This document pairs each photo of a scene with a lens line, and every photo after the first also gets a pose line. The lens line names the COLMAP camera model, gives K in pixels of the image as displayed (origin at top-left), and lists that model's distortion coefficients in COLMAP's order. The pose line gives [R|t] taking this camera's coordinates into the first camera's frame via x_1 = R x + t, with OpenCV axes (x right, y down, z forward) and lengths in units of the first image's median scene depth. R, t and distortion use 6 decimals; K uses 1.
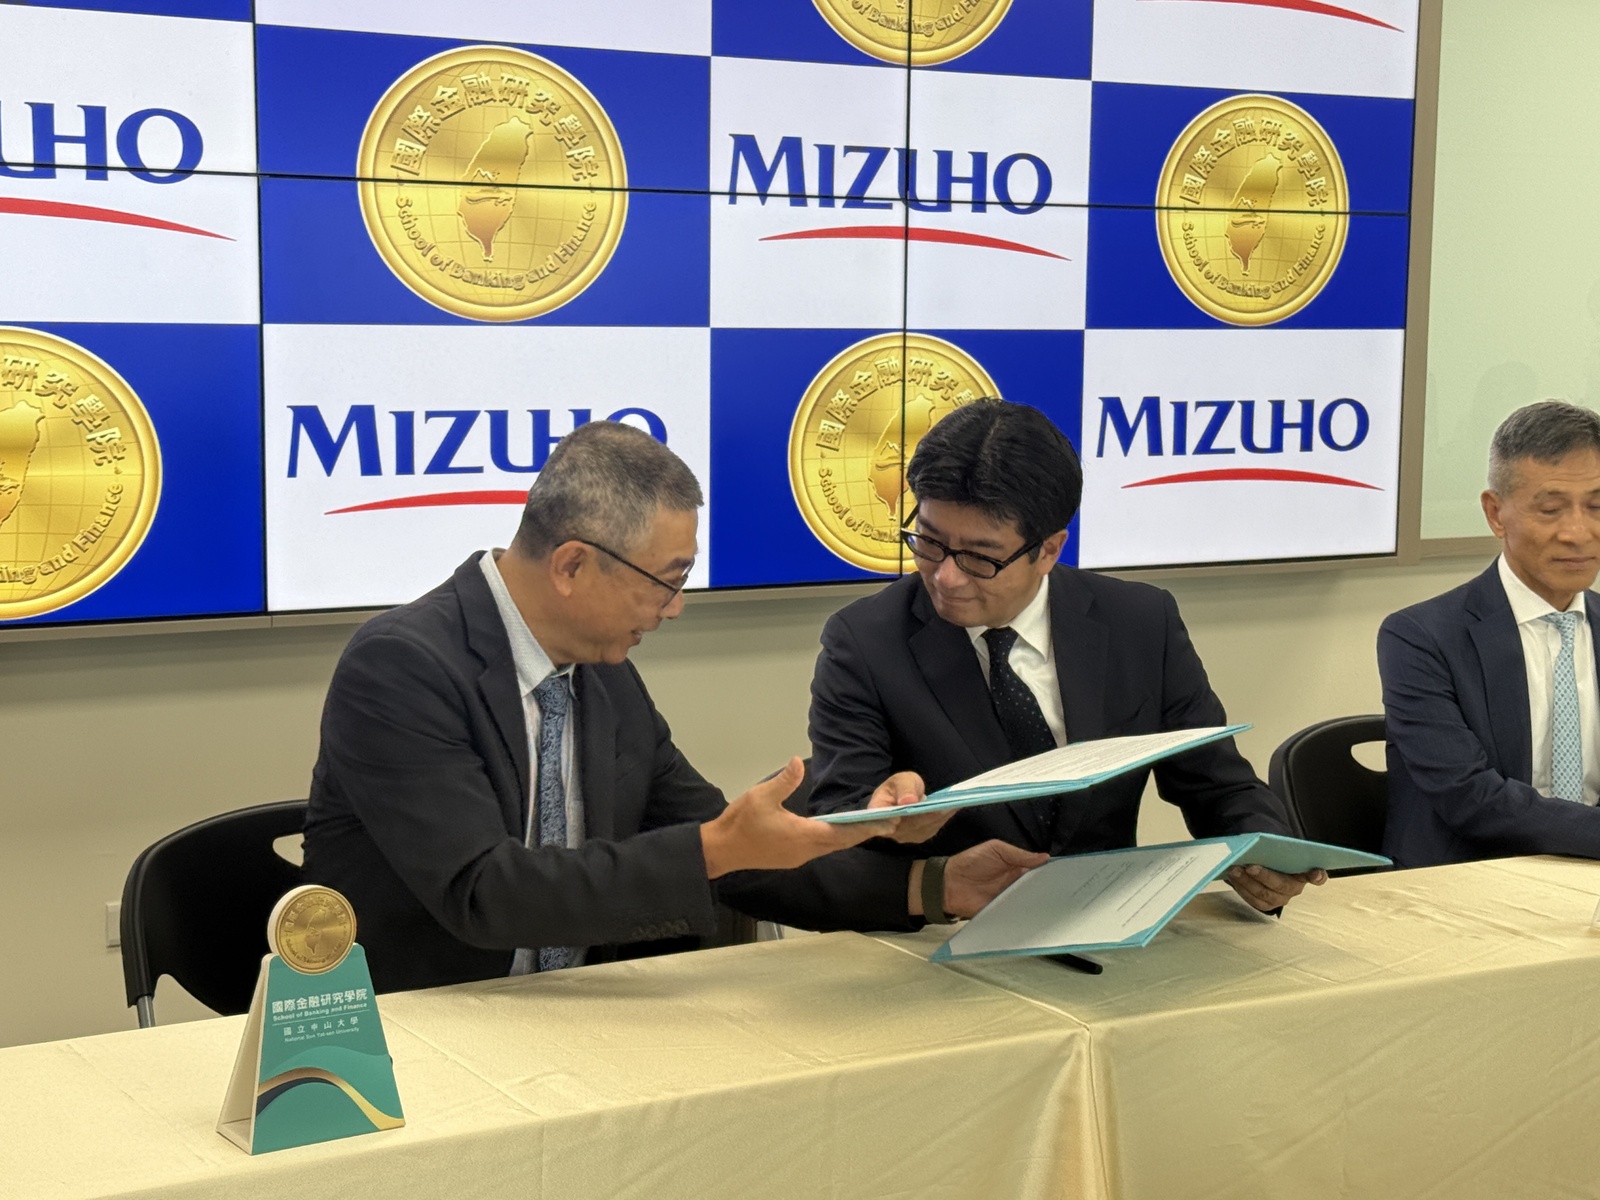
lens RADIAL K [[2745.5, 0, 799.6], [0, 2745.5, 599.7], [0, 0, 1]] dist [0.132962, 0.000000]
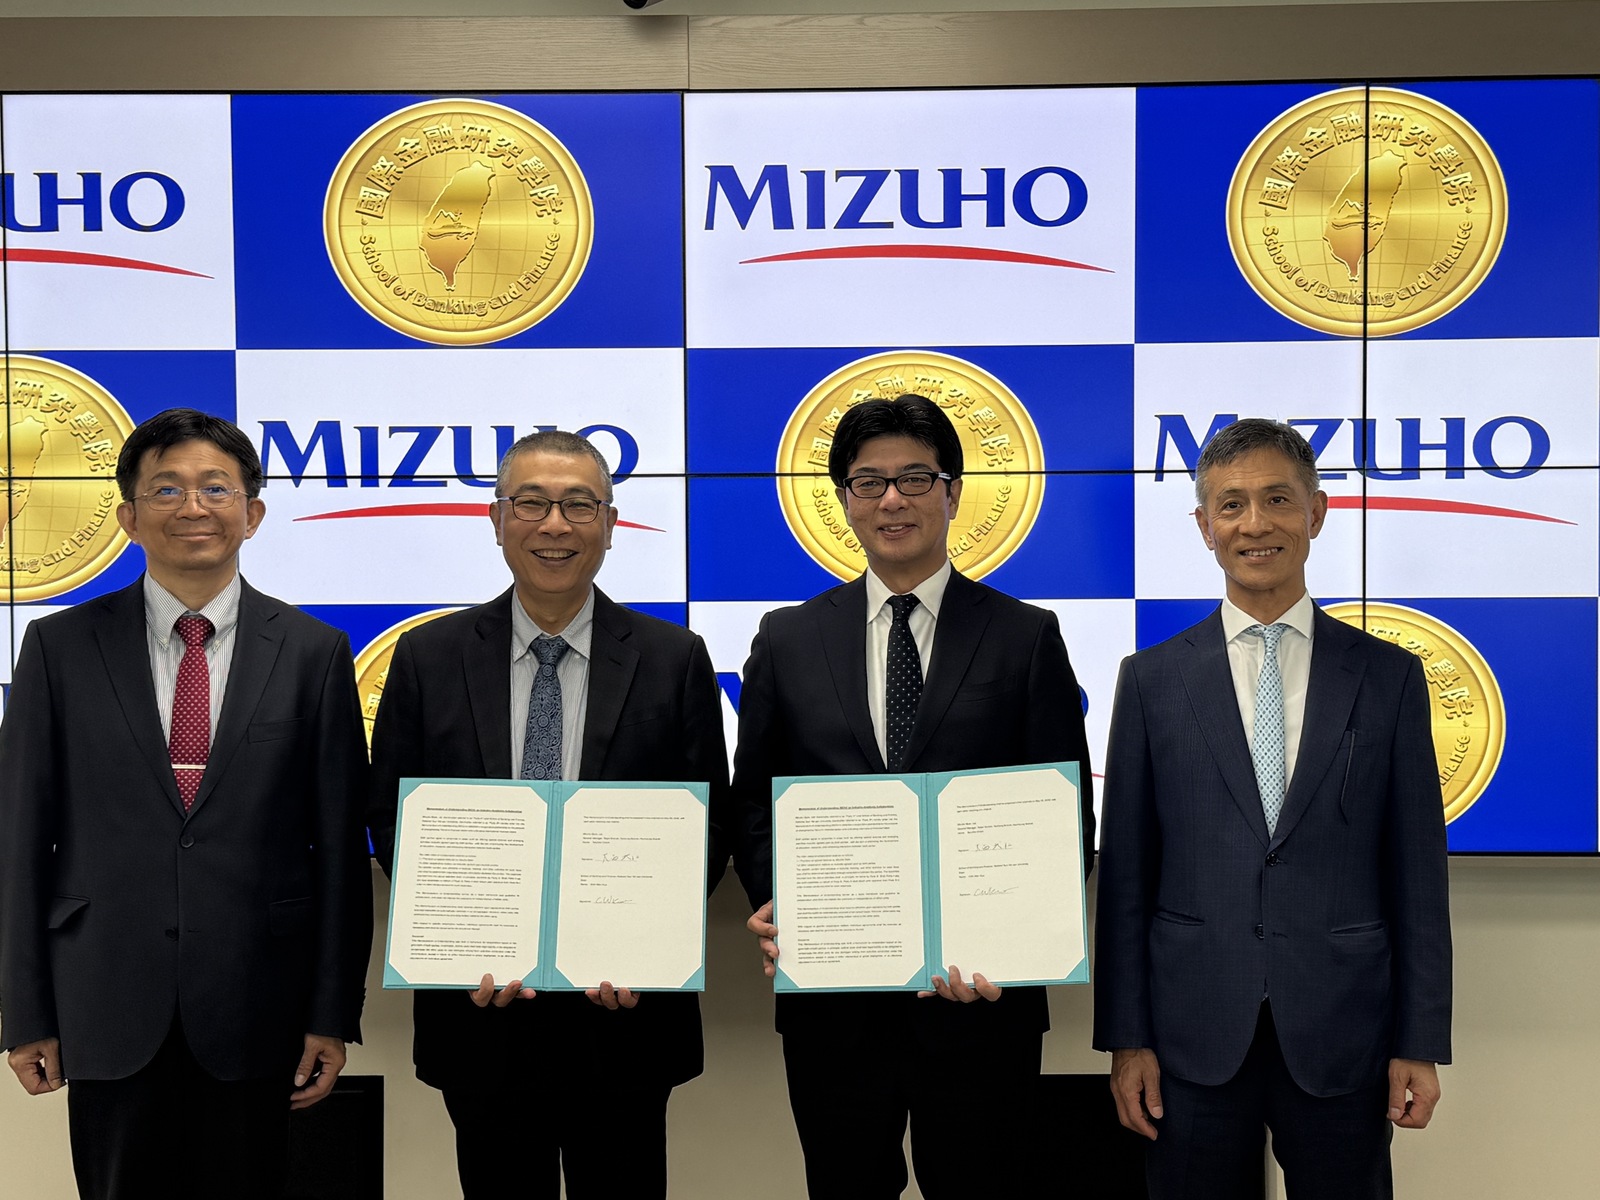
lens RADIAL K [[2295.4, 0, 798.5], [0, 2295.4, 606.3], [0, 0, 1]] dist [0.066625, 0.000000]
pose [[0.839719, -0.010289, -0.542923, 0.333365], [-0.041942, 0.995605, -0.083738, -0.018528], [0.541399, 0.093088, 0.835597, 0.207490]]
